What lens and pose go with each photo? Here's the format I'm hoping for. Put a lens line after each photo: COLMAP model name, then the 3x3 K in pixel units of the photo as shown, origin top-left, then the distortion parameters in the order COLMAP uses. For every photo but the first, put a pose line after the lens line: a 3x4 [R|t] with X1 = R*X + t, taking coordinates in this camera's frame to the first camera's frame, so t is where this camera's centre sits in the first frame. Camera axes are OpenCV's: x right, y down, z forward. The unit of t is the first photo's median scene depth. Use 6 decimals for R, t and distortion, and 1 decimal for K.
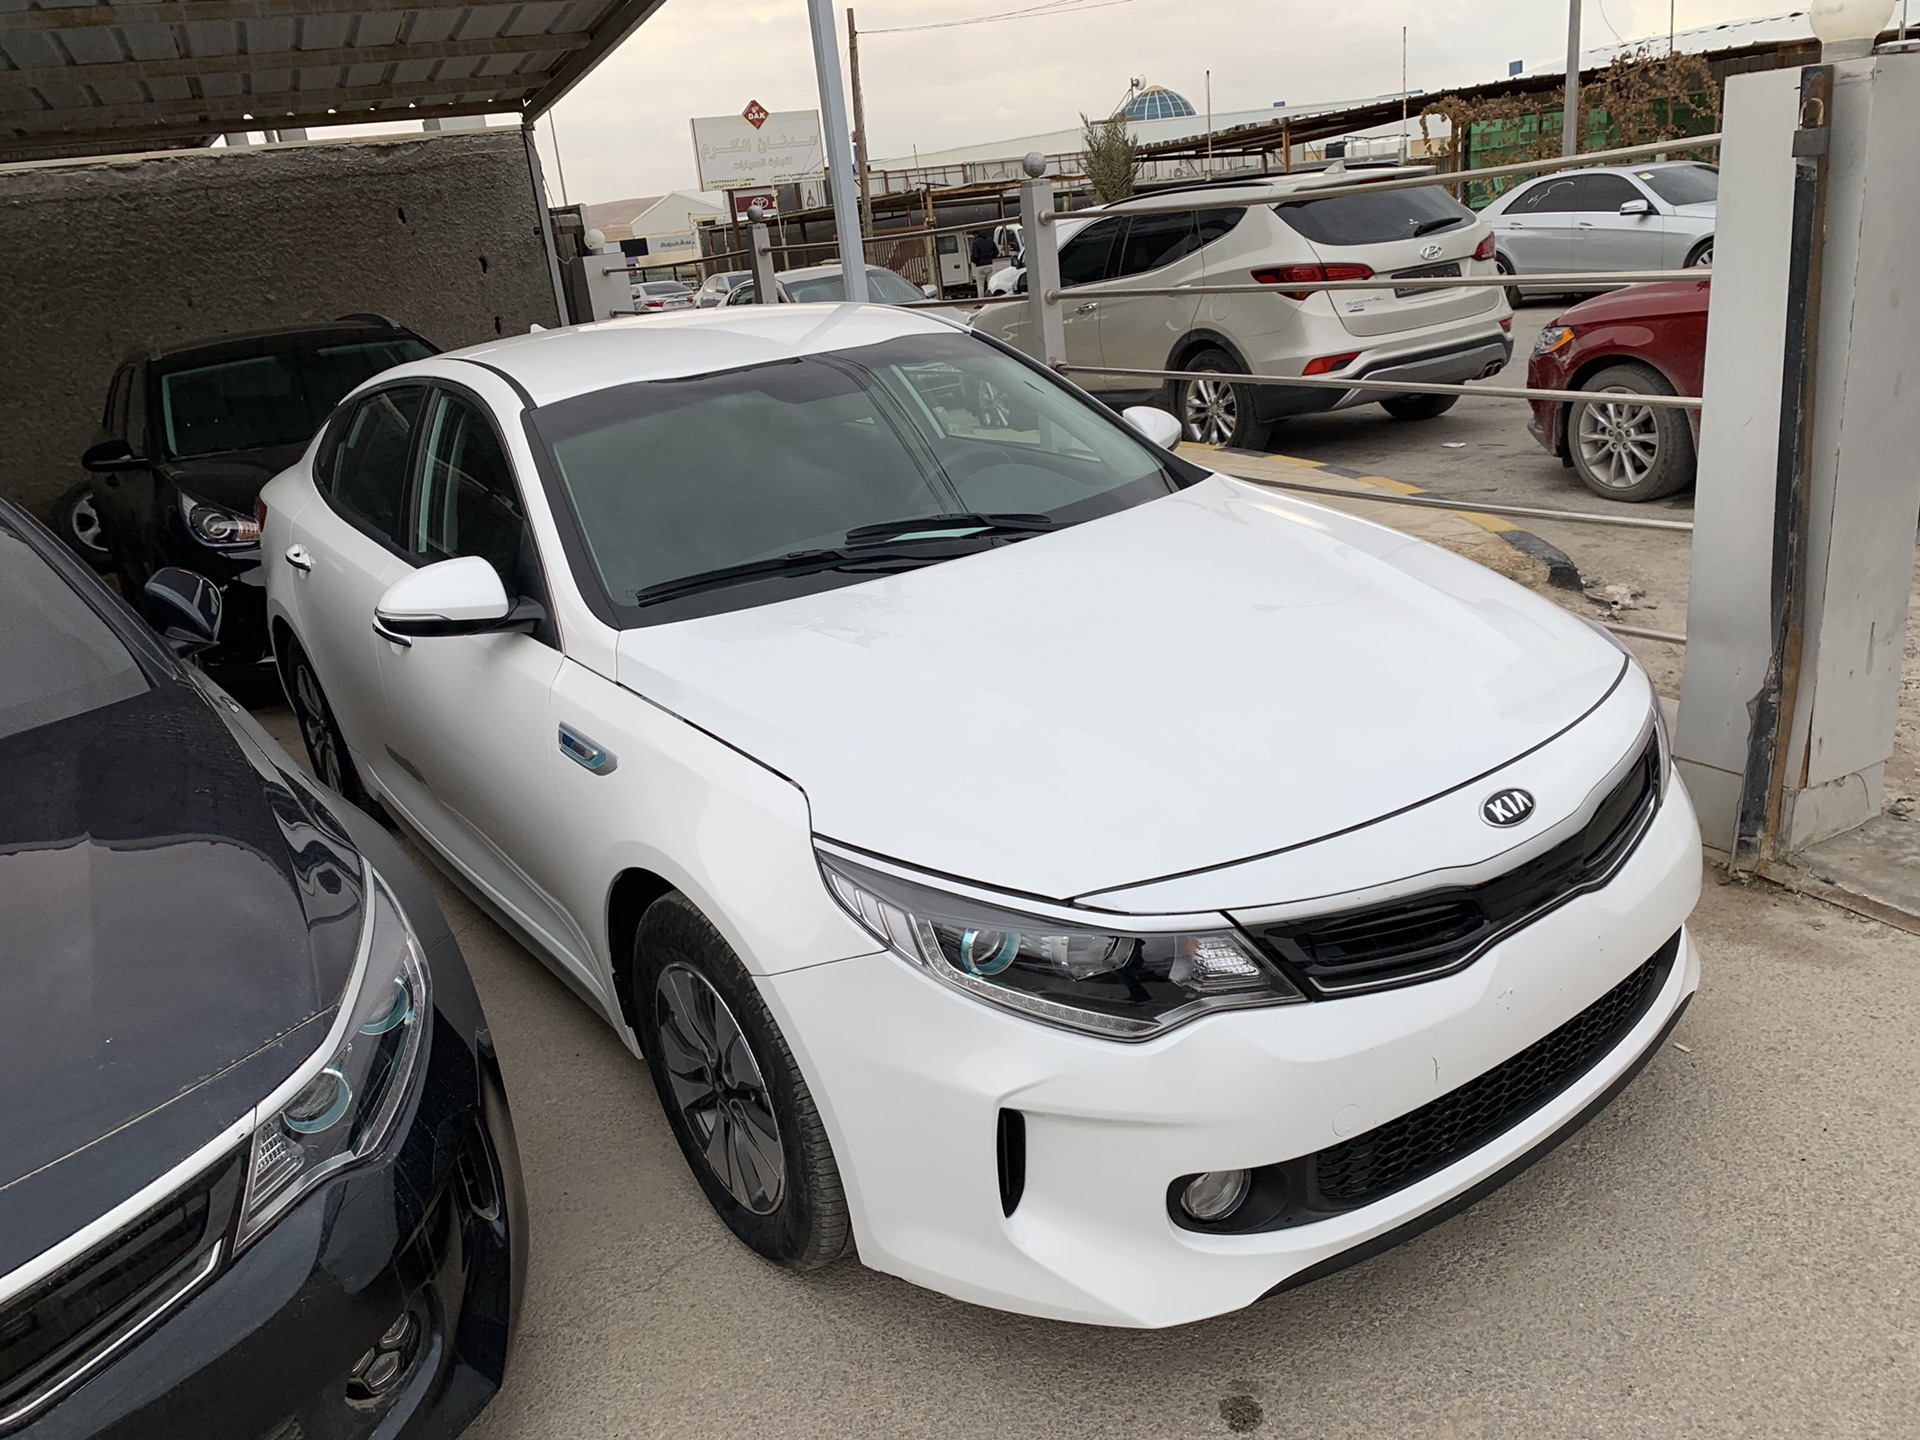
lens RADIAL K [[1502.7, 0, 979.3], [0, 1502.7, 714.9], [0, 0, 1]] dist [0.017030, -0.011556]
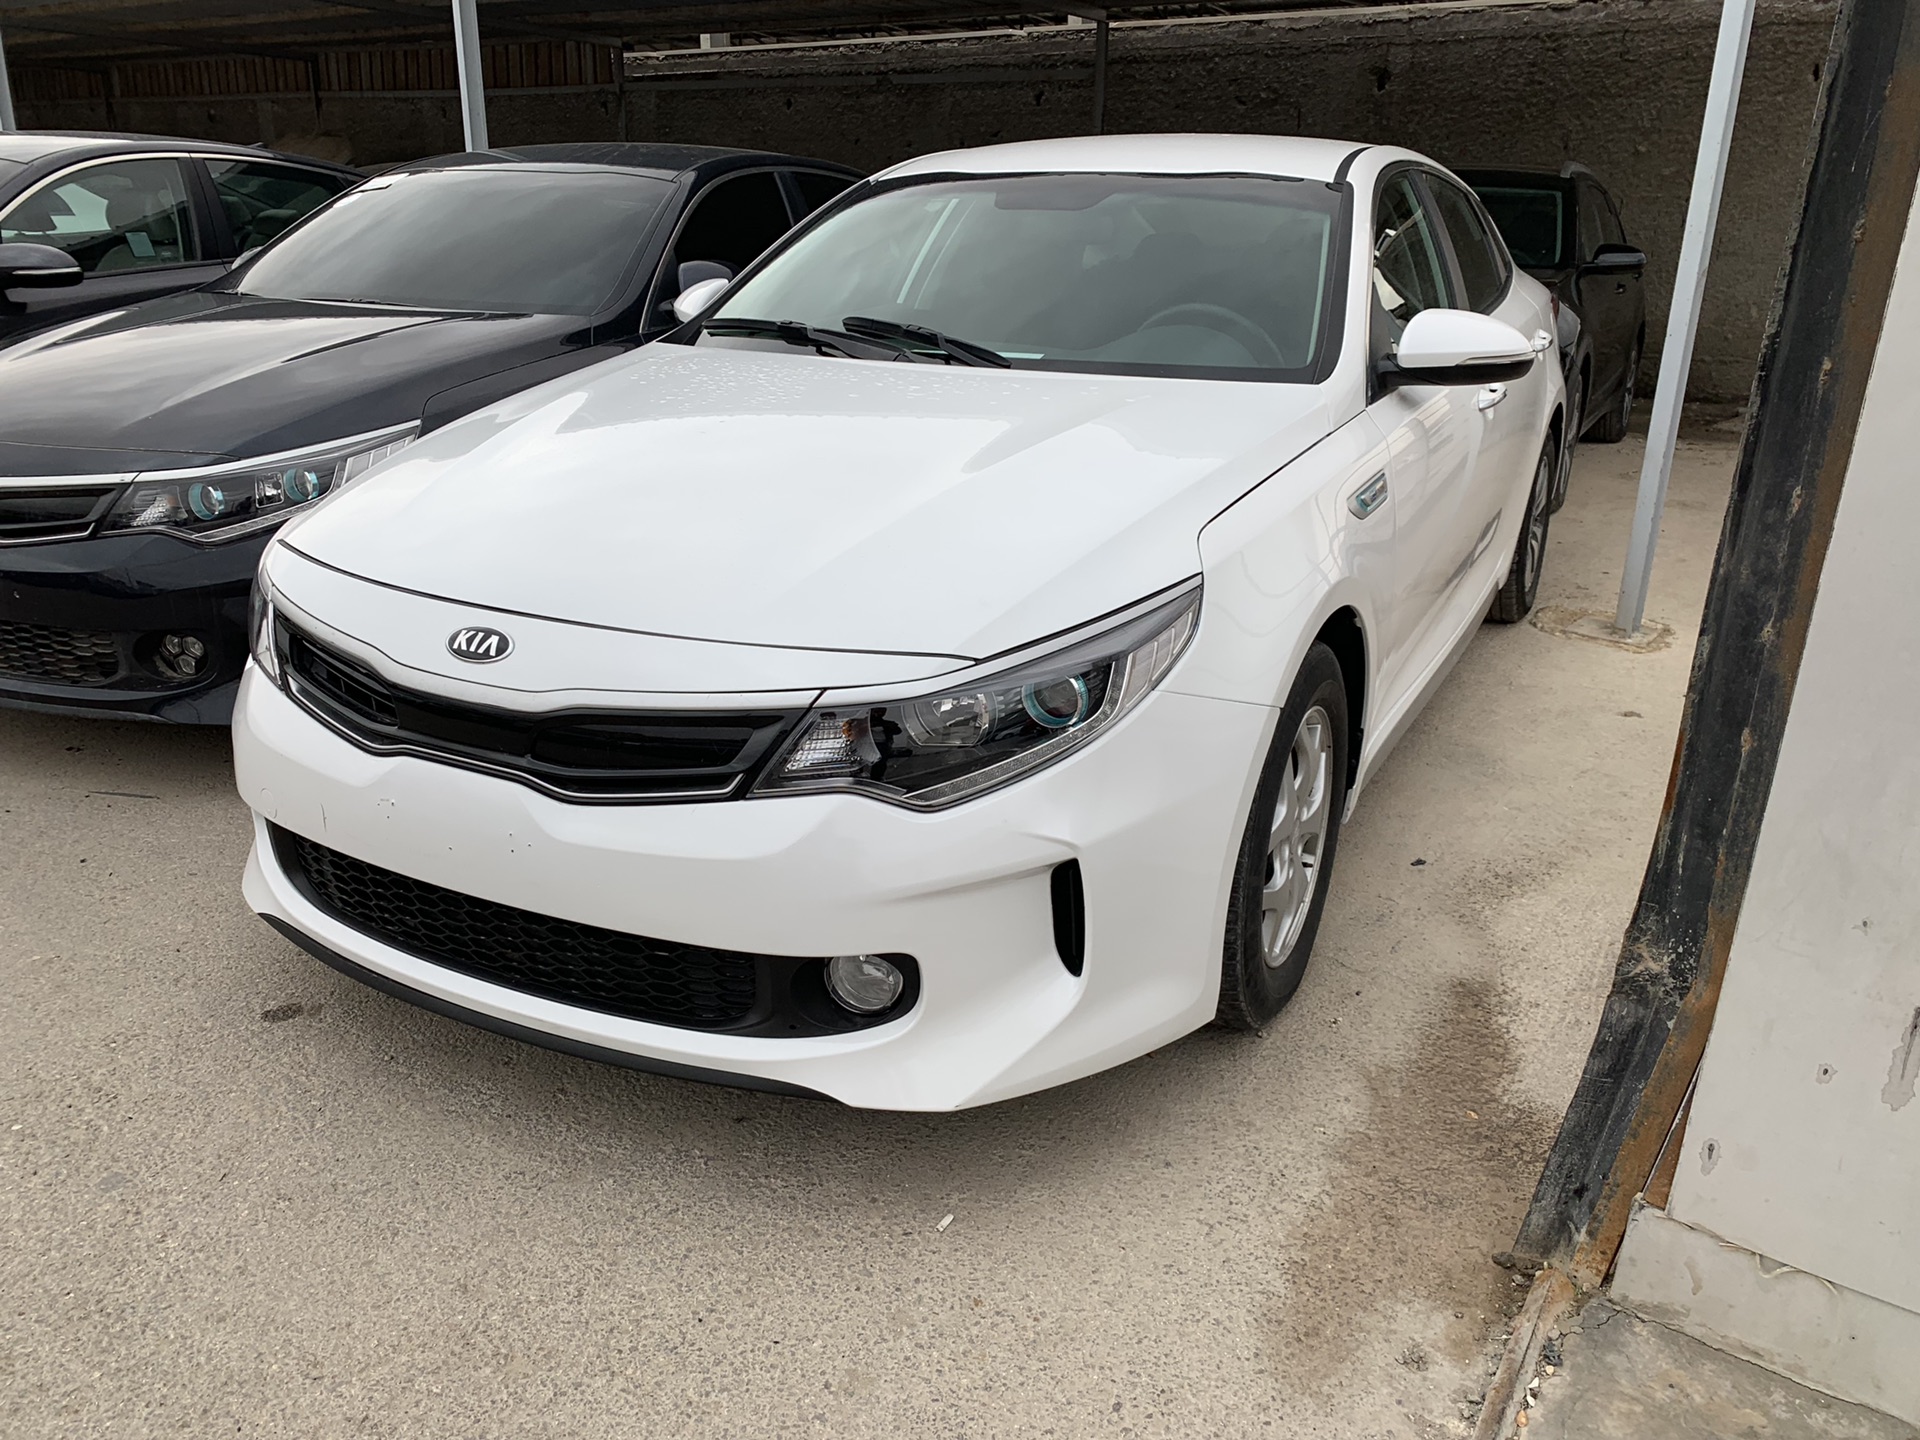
lens RADIAL K [[1502.7, 0, 952.4], [0, 1502.7, 722.7], [0, 0, 1]] dist [0.017030, -0.011556]
pose [[0.414699, 0.409524, -0.812598, 1.054933], [-0.344649, 0.897162, 0.276254, -0.213654], [0.842165, 0.165499, 0.513194, 0.657325]]
